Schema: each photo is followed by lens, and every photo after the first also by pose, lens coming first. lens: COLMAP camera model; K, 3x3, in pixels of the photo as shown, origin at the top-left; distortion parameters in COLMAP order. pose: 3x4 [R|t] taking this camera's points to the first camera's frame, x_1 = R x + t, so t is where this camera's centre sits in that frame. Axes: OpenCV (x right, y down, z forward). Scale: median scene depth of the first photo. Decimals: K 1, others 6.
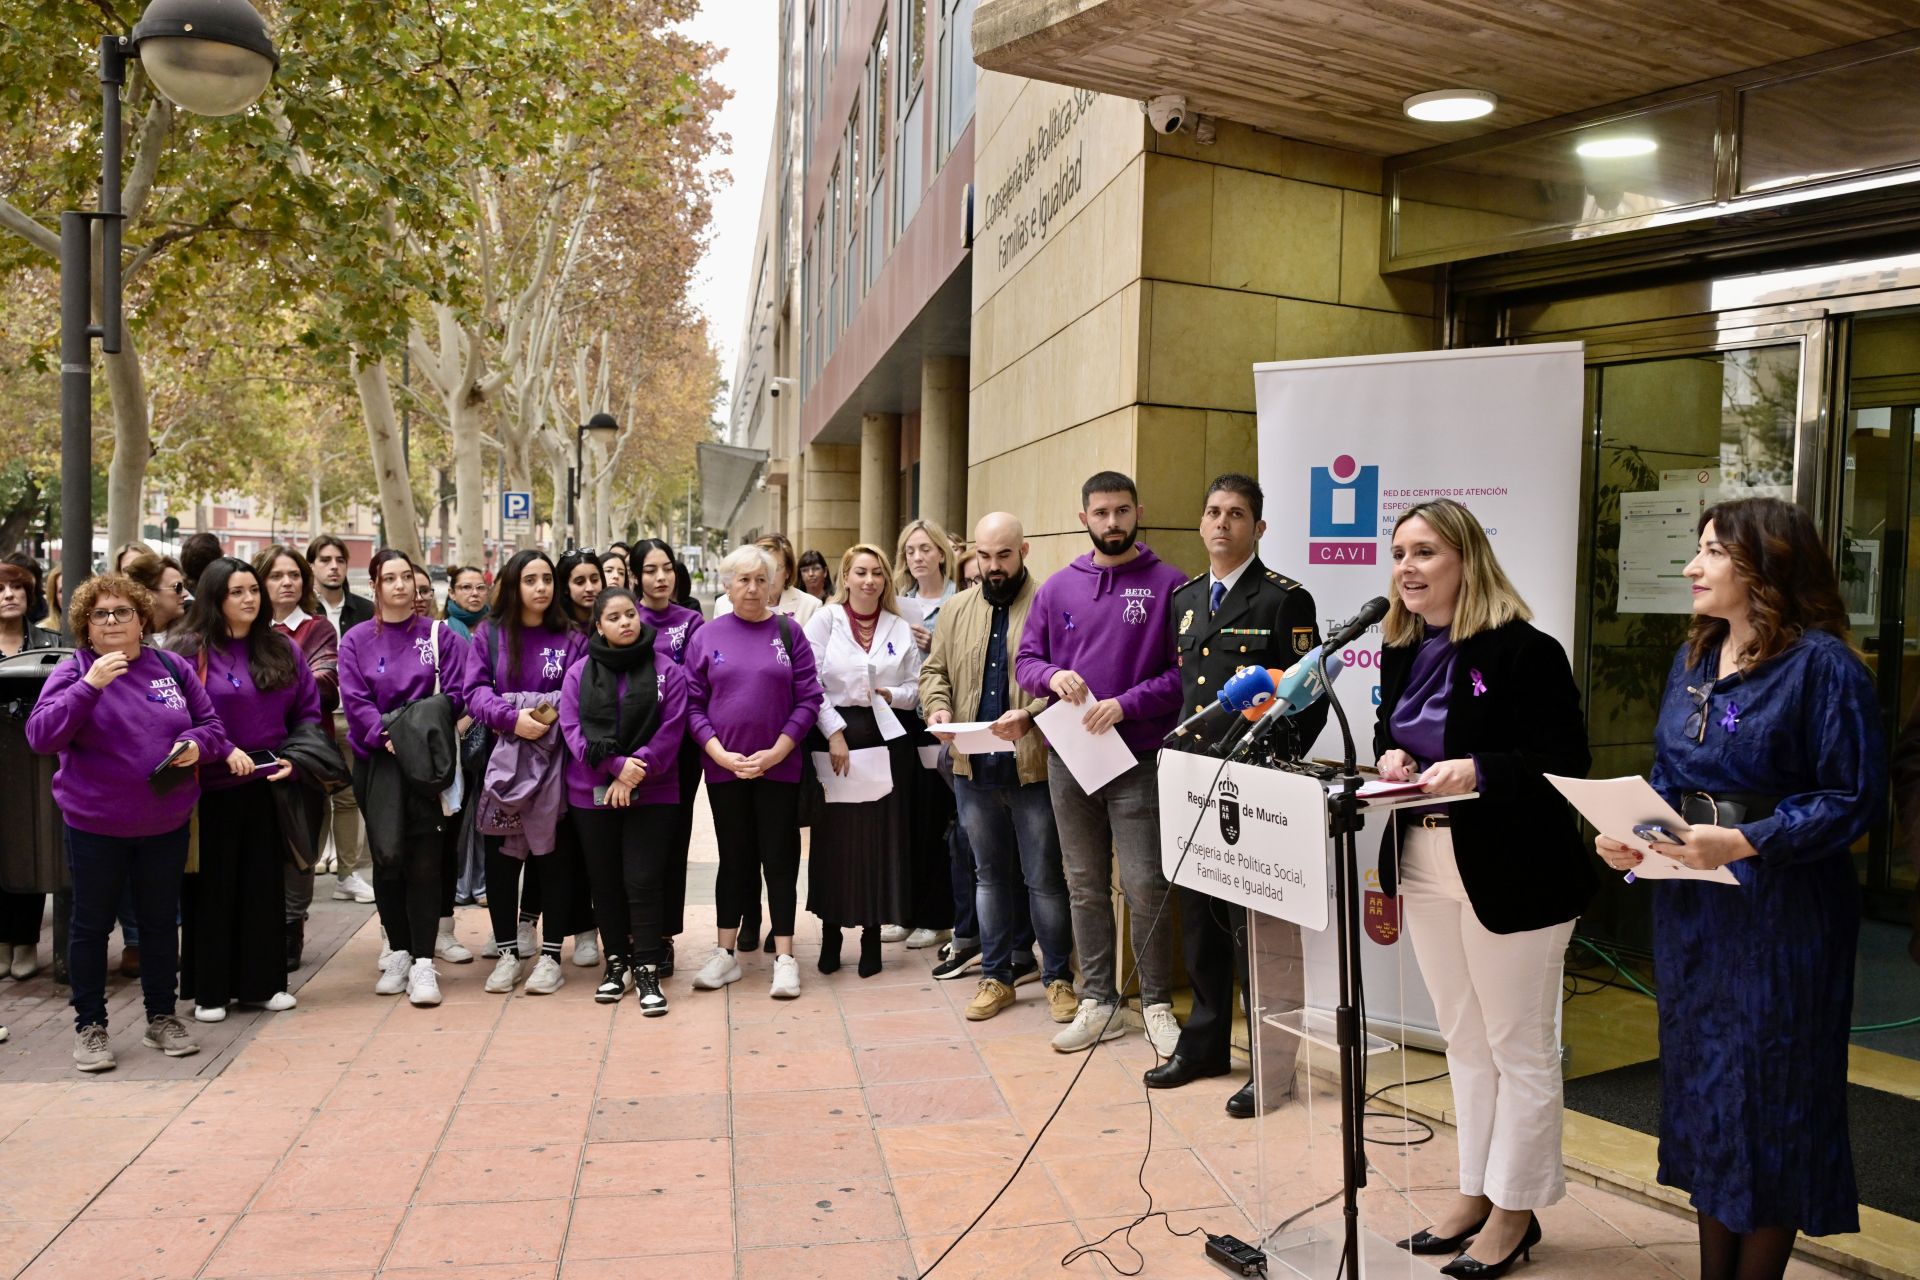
lens RADIAL K [[1698.9, 0, 929.3], [0, 1698.9, 659.3], [0, 0, 1]] dist [0.009199, 0.000647]
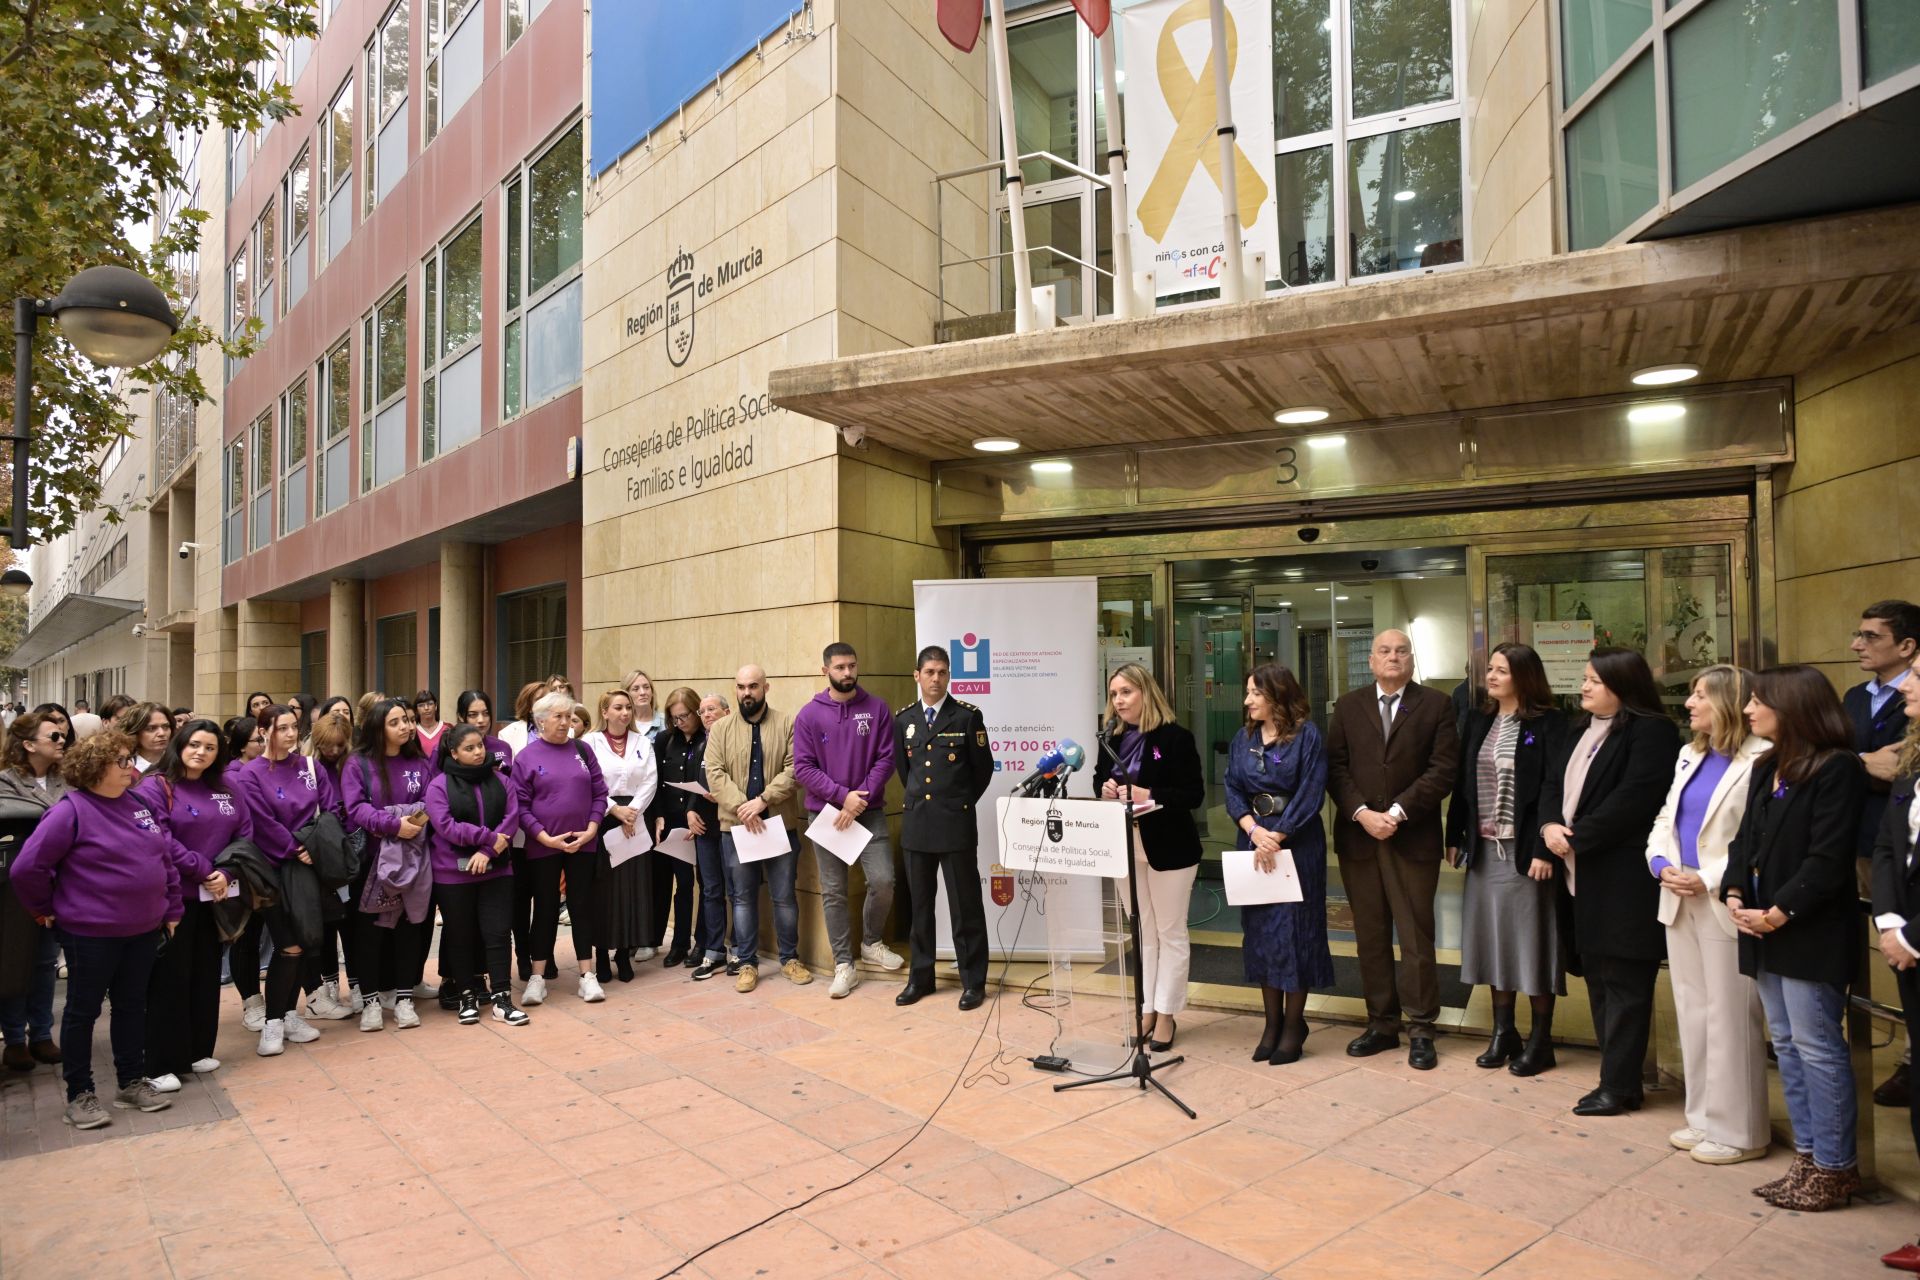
lens RADIAL K [[1274.9, 0, 952.0], [0, 1274.9, 642.8], [0, 0, 1]] dist [-0.001397, -0.002087]
pose [[0.857976, -0.009988, 0.513592, -0.387937], [0.054899, 0.995868, -0.072345, -0.011158], [-0.510747, 0.090266, 0.854979, -0.119897]]
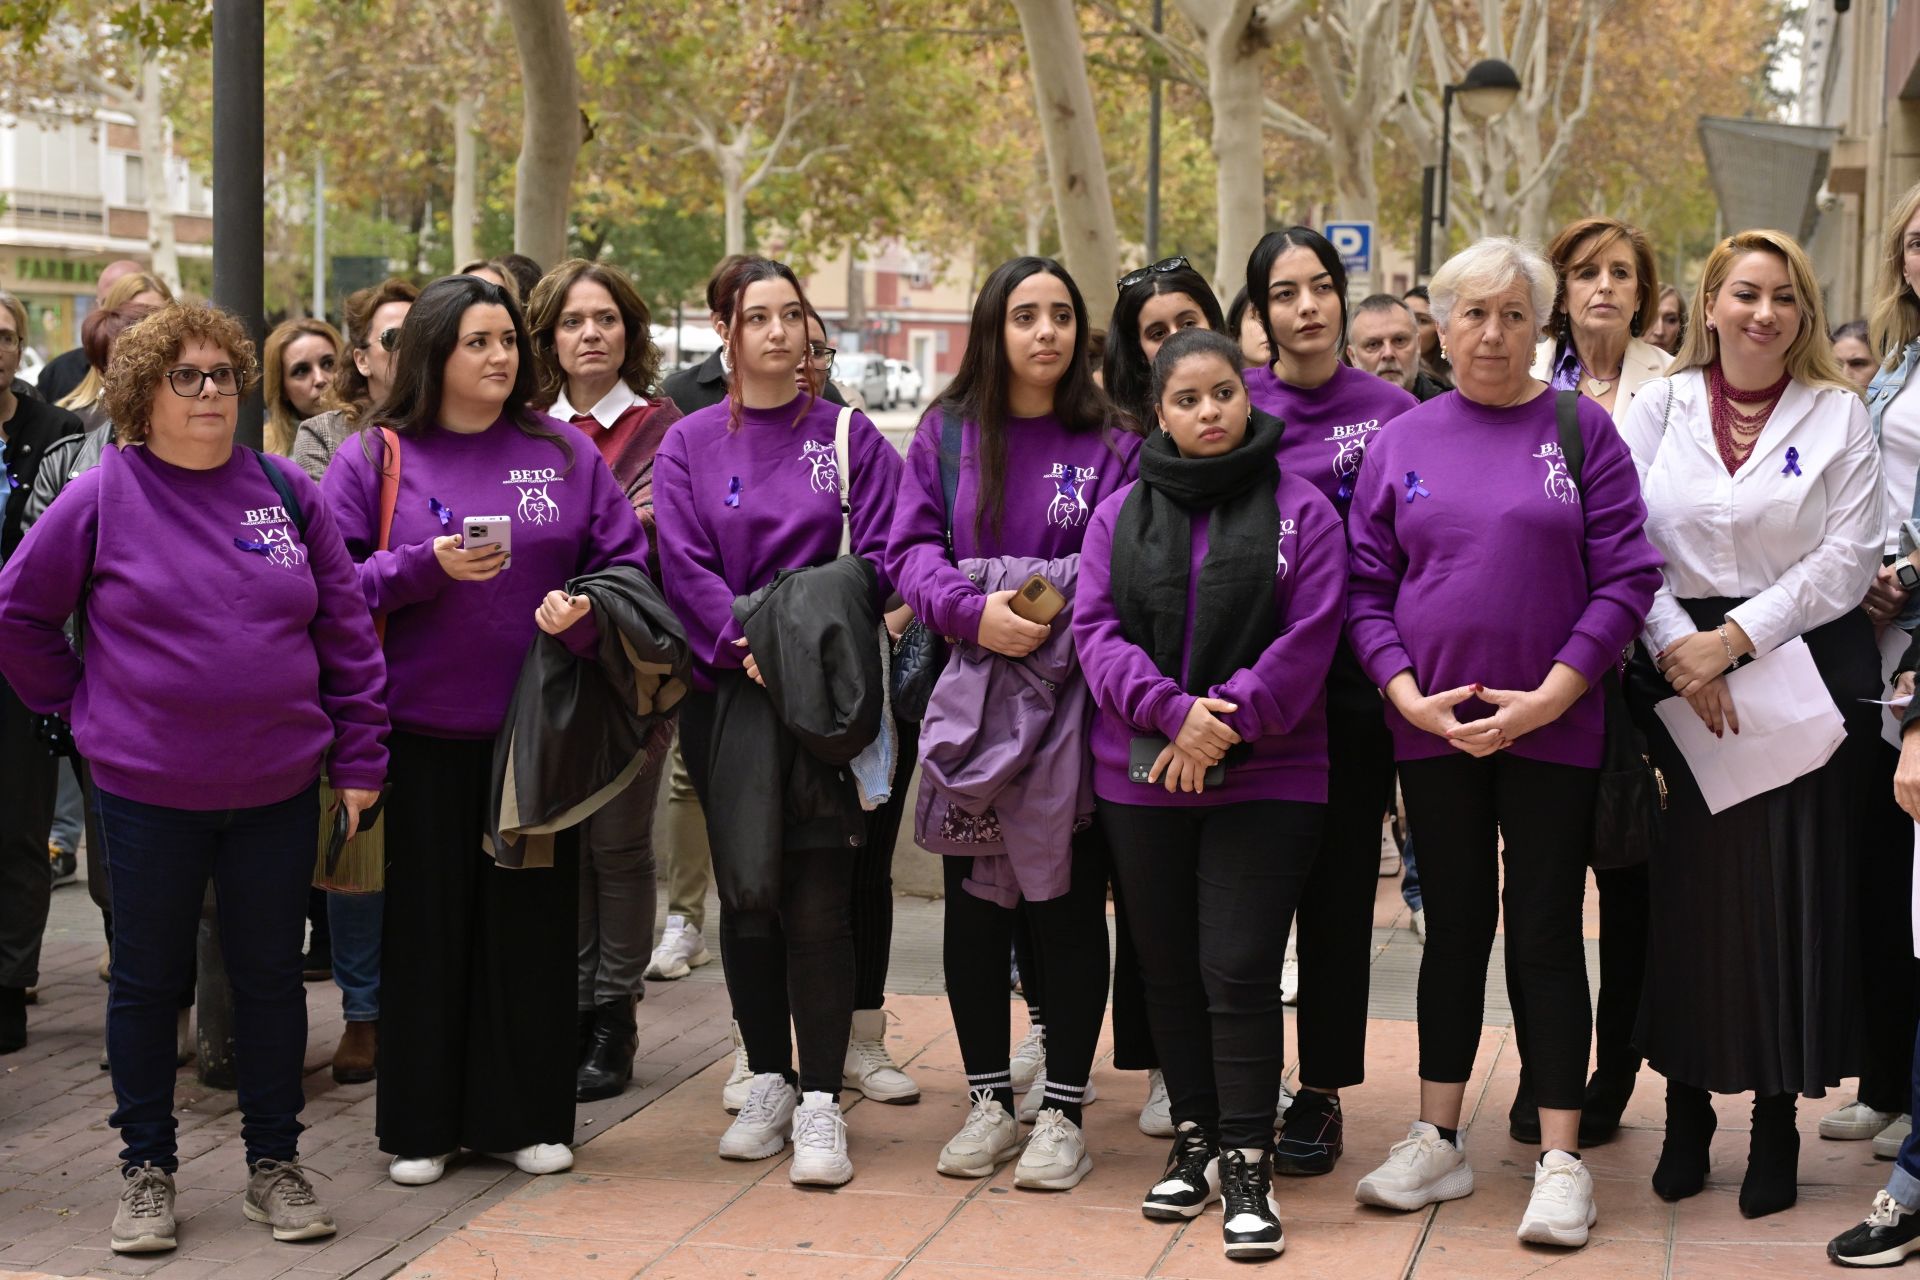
lens RADIAL K [[3156.0, 0, 942.5], [0, 3156.0, 644.8], [0, 0, 1]] dist [0.002922, 0.000000]
pose [[0.926298, 0.026185, -0.375881, 0.077896], [-0.014723, 0.999336, 0.033336, 0.015425], [0.376504, -0.025345, 0.926068, 0.177486]]
